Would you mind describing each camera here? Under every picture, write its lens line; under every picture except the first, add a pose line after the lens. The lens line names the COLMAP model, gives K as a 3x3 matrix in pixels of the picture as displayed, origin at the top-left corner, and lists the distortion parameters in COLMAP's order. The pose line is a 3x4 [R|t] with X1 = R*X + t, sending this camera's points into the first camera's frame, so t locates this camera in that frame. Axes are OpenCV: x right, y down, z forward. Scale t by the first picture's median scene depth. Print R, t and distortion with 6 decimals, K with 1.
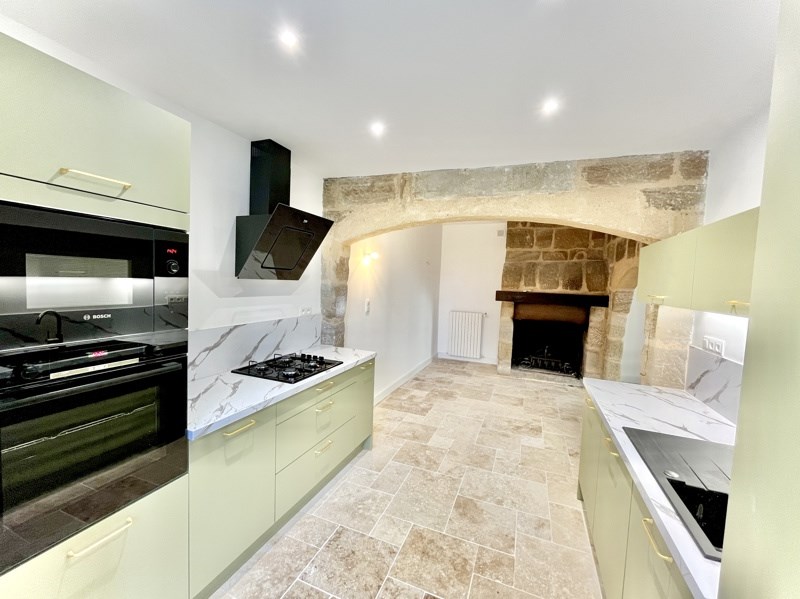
lens RADIAL K [[325.7, 0, 398.5], [0, 325.7, 299.3], [0, 0, 1]] dist [0.000655, 0.000163]
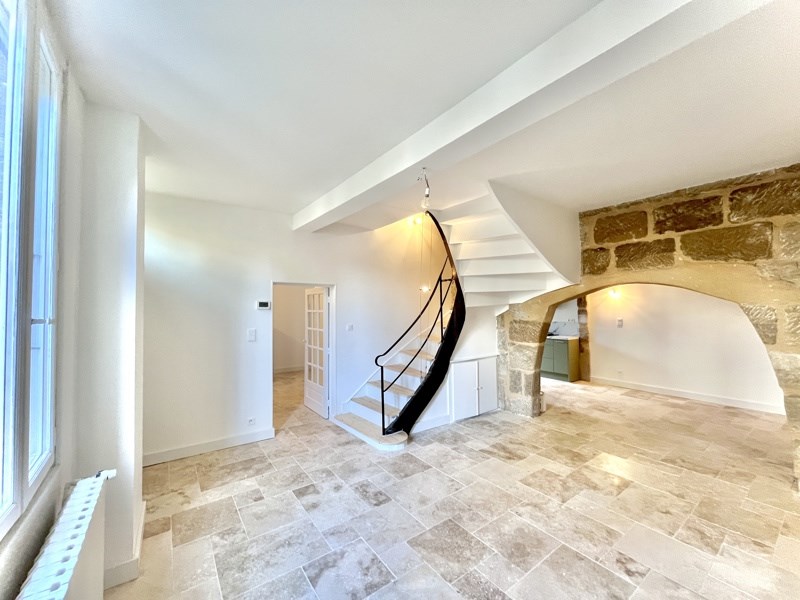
lens RADIAL K [[325.7, 0, 398.5], [0, 325.7, 299.8], [0, 0, 1]] dist [0.000655, 0.000163]
pose [[-0.535357, -0.061583, -0.842378, 3.597124], [-0.061744, 0.997523, -0.033685, 0.062407], [0.842366, 0.033978, -0.537834, 1.740897]]
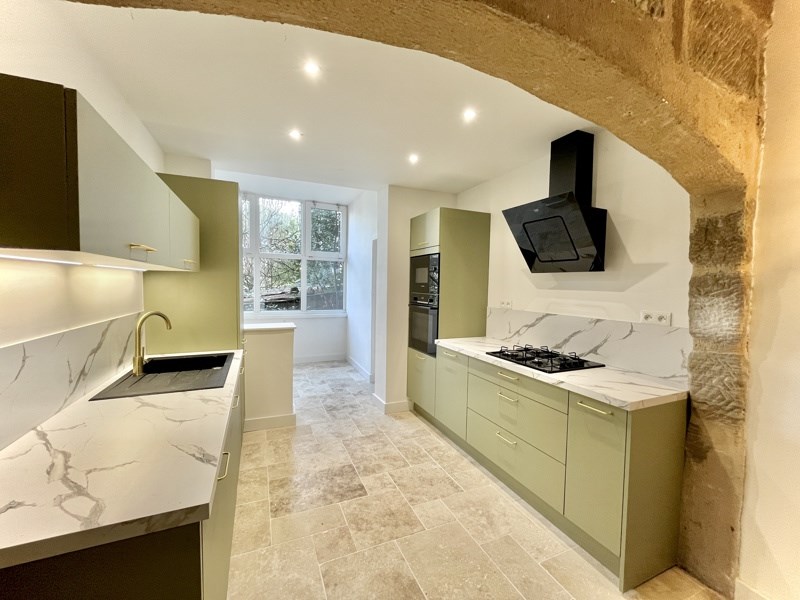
lens RADIAL K [[325.7, 0, 398.5], [0, 325.7, 299.8], [0, 0, 1]] dist [0.000655, 0.000163]
pose [[-0.694001, -0.018279, -0.719742, 0.770713], [-0.086173, 0.994600, 0.057832, 0.010283], [0.714799, 0.102158, -0.691828, 1.526573]]
